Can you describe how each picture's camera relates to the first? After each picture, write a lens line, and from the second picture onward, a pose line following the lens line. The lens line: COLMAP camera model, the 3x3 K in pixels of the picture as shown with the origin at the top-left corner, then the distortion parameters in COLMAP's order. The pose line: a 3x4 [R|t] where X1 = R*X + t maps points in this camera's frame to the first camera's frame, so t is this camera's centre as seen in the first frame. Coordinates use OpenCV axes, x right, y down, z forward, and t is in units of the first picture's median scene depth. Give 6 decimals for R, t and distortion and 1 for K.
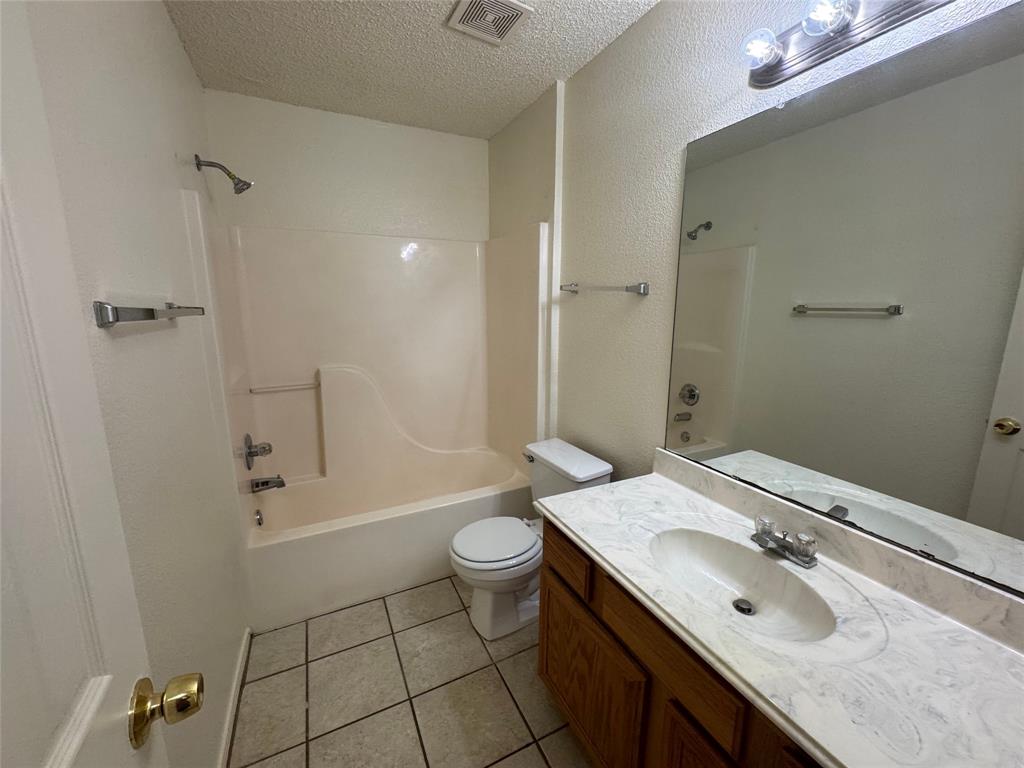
lens RADIAL K [[411.1, 0, 513.9], [0, 411.1, 385.0], [0, 0, 1]] dist [-0.002166, -0.000099]
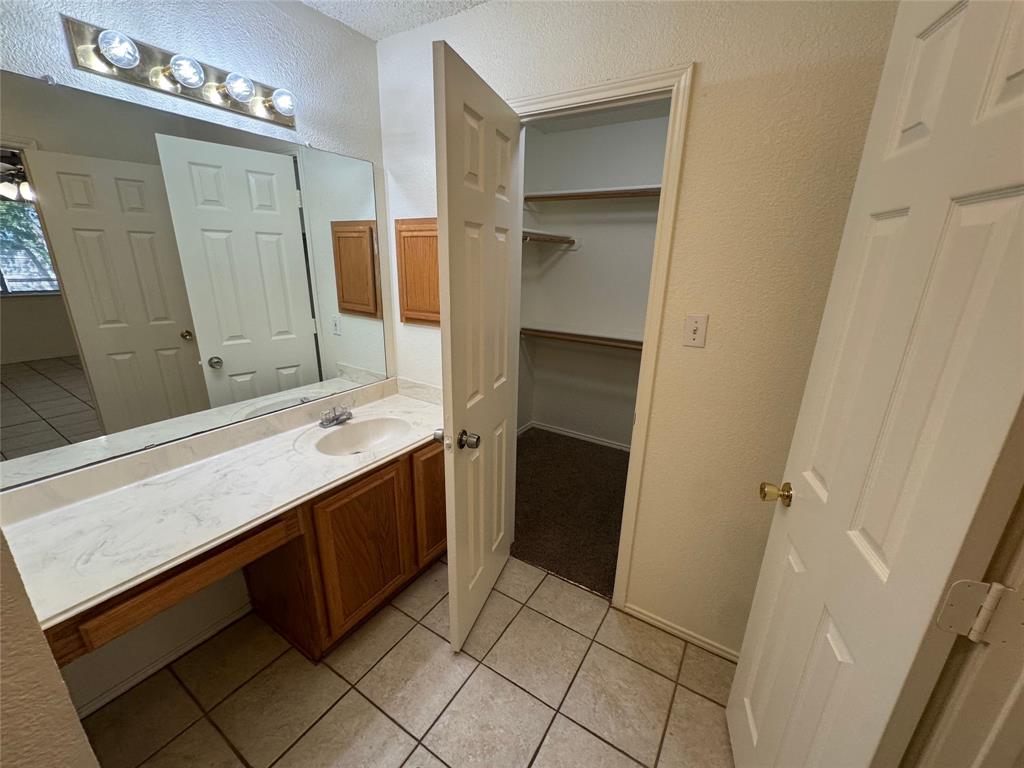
lens RADIAL K [[409.8, 0, 513.2], [0, 409.8, 385.8], [0, 0, 1]] dist [-0.002012, -0.000284]
pose [[-0.522321, -0.266968, 0.809882, -0.975665], [0.136422, 0.911339, 0.388395, -0.266322], [-0.841766, 0.313353, -0.439591, 1.039683]]
